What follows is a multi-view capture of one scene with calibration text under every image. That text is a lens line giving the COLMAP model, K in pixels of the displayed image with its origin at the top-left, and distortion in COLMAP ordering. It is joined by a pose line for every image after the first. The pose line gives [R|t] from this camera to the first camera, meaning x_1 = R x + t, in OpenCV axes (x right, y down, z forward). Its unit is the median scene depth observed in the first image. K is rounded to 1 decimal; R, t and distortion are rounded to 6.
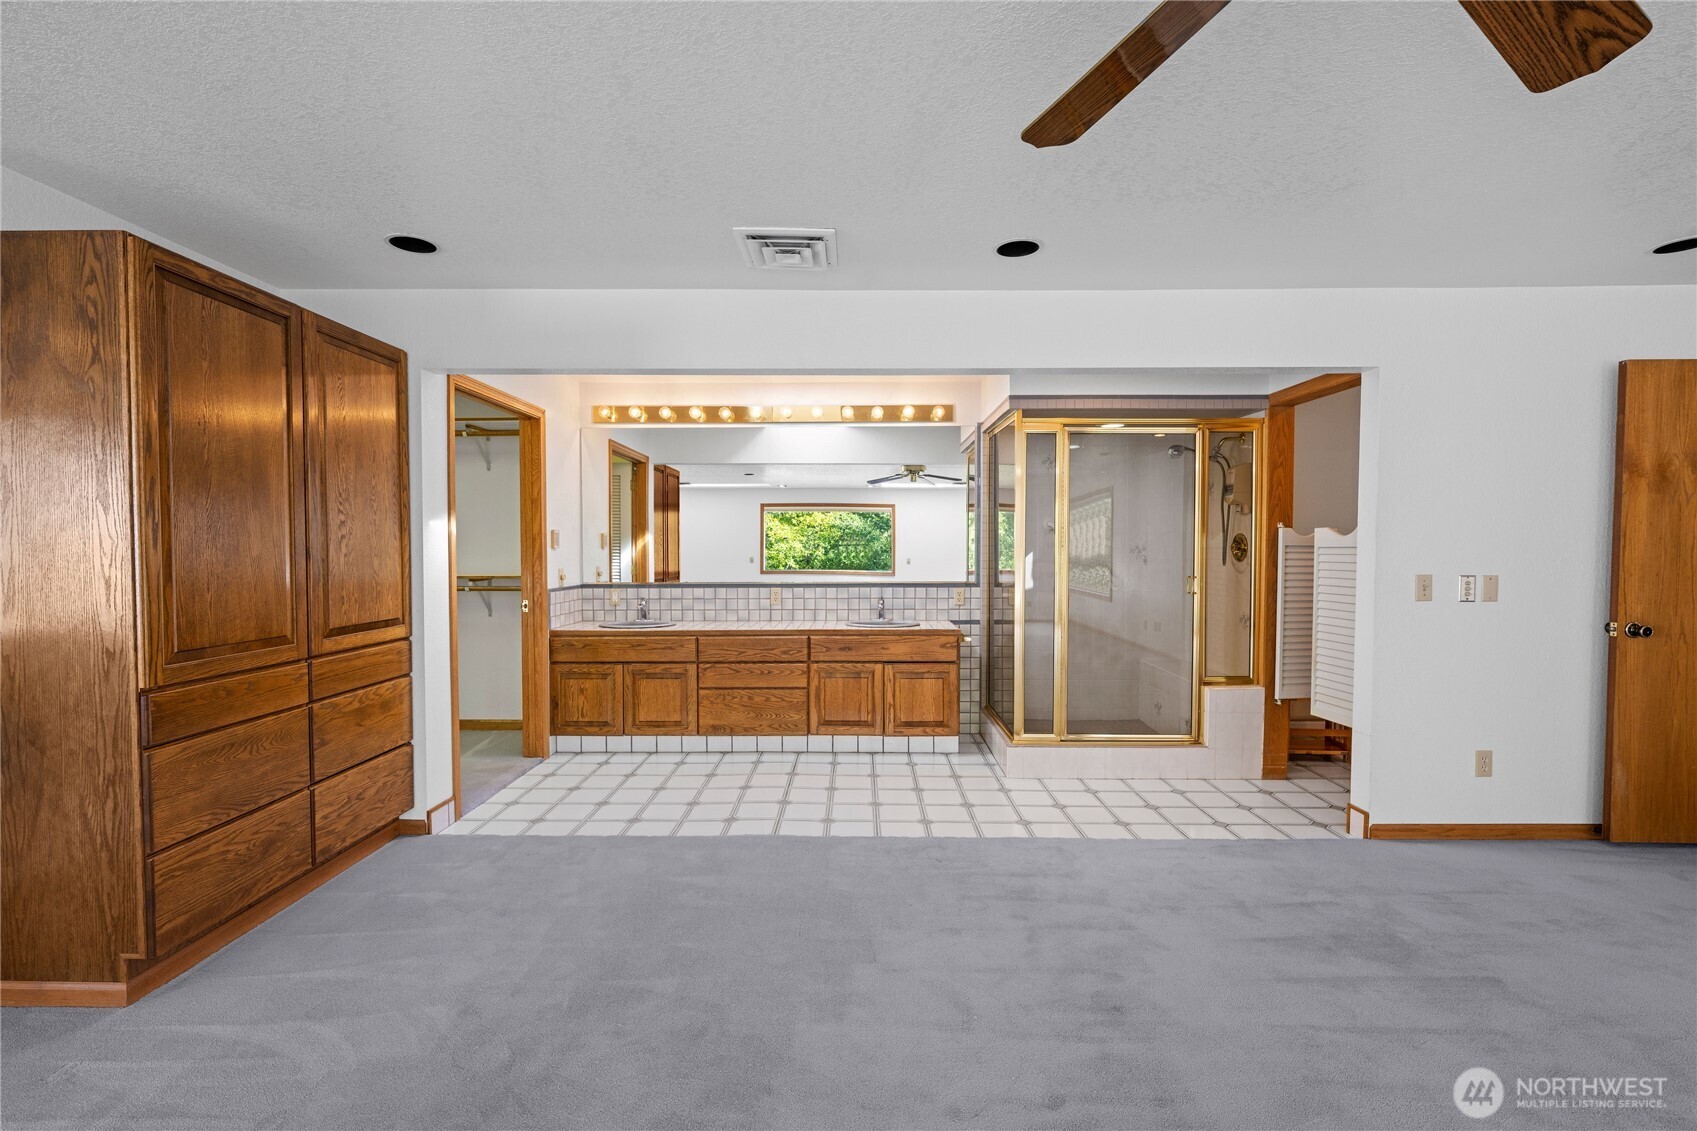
lens RADIAL K [[761.5, 0, 848.7], [0, 761.5, 567.5], [0, 0, 1]] dist [0.001490, 0.000183]
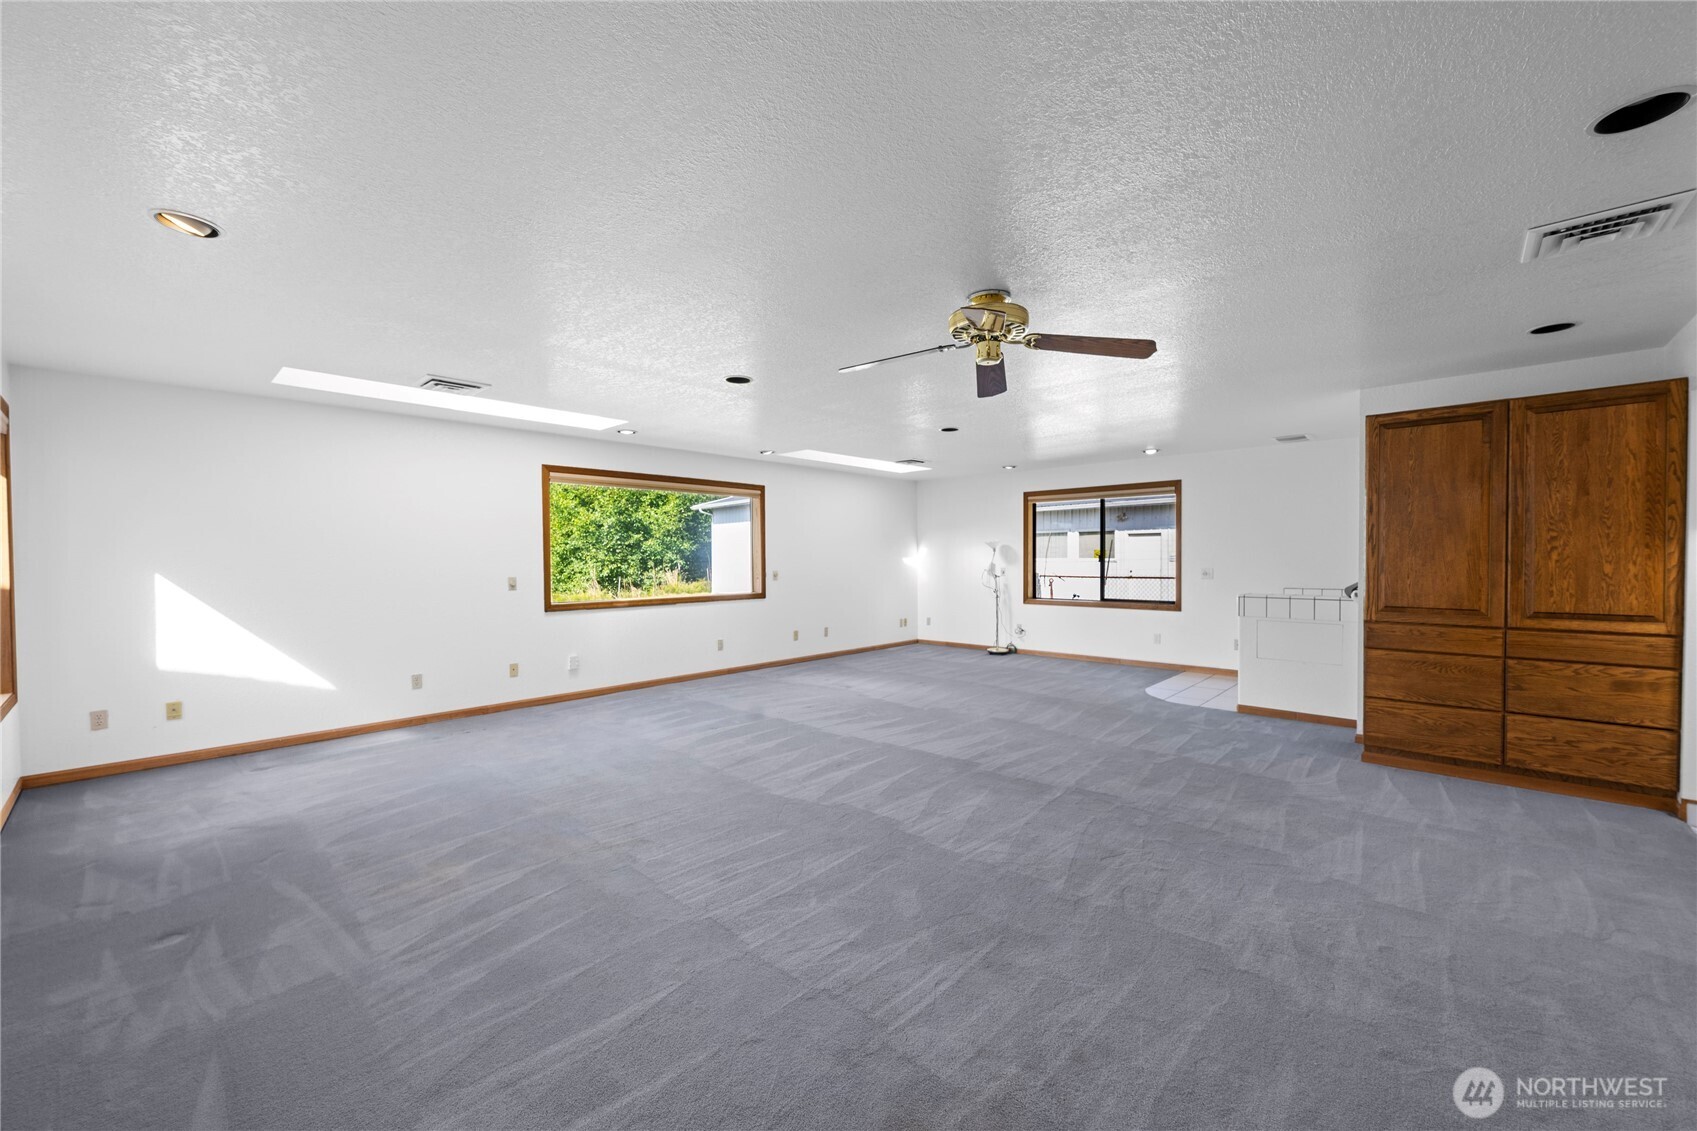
lens RADIAL K [[668.2, 0, 850.3], [0, 668.2, 564.9], [0, 0, 1]] dist [-0.000439, -0.000076]
pose [[-0.683122, 0.009696, -0.730240, 1.151960], [-0.014981, 0.999515, 0.027285, -0.024720], [0.730150, 0.029578, -0.682646, 0.940238]]
